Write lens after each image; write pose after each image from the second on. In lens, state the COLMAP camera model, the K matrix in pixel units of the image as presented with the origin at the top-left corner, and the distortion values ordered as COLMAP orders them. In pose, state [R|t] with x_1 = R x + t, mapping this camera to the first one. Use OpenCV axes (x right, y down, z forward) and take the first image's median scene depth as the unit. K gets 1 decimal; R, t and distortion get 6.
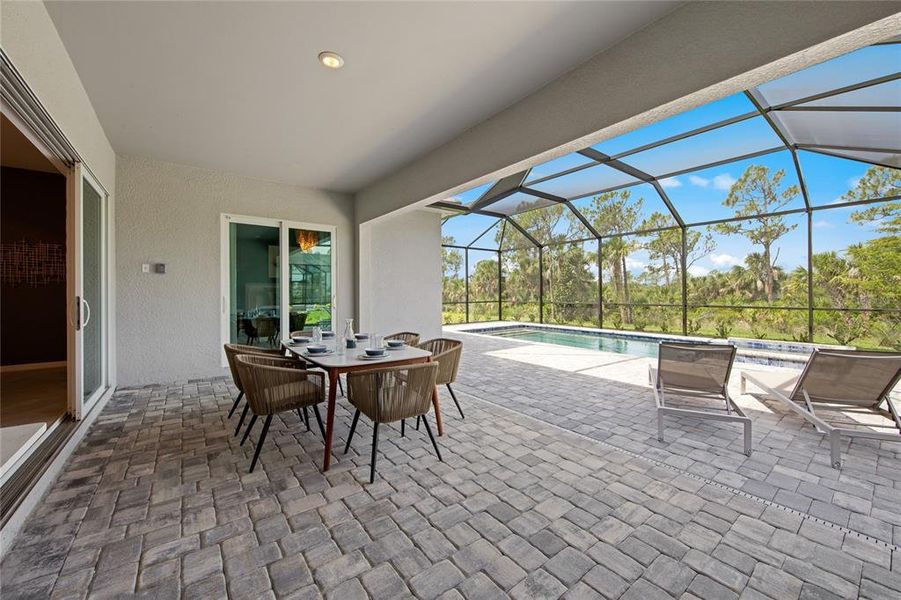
lens RADIAL K [[349.7, 0, 452.8], [0, 349.7, 291.2], [0, 0, 1]] dist [0.000776, -0.000390]
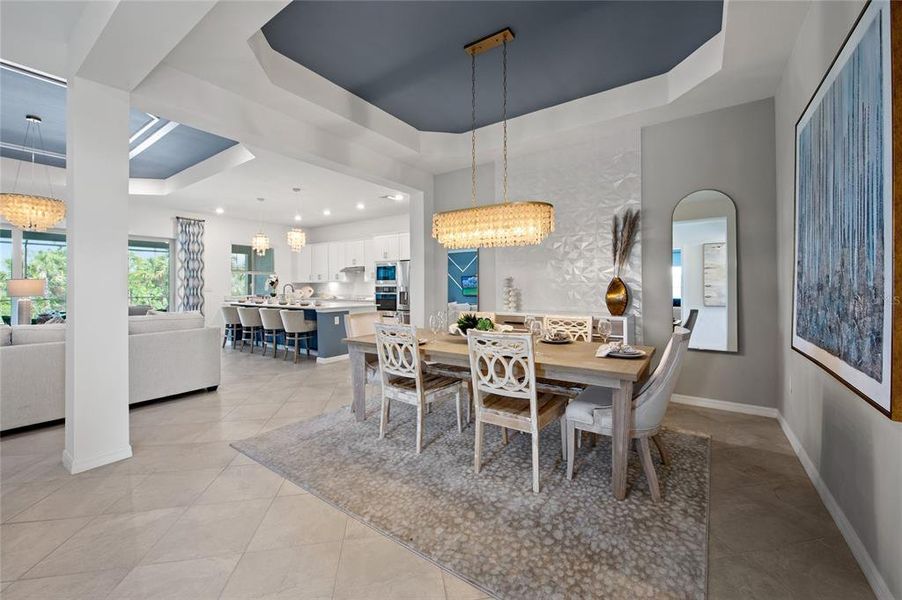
lens RADIAL K [[356.3, 0, 457.7], [0, 356.3, 282.2], [0, 0, 1]] dist [0.000673, -0.000393]
pose [[-0.301280, 0.013498, 0.953440, -2.120716], [0.002682, 0.999908, -0.013308, -0.010557], [-0.953532, -0.001452, -0.301289, -0.392515]]
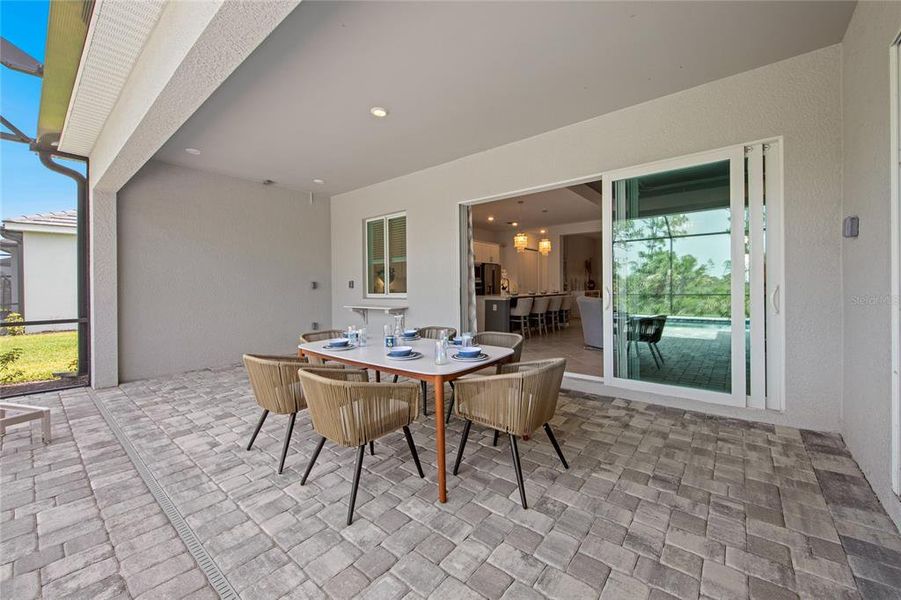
lens RADIAL K [[348.6, 0, 452.0], [0, 348.6, 287.8], [0, 0, 1]] dist [0.010418, -0.005422]
pose [[-0.974347, 0.015183, -0.224538, -0.148897], [0.015076, 0.999884, 0.002193, 0.008735], [0.224545, -0.001248, -0.974463, 1.161447]]
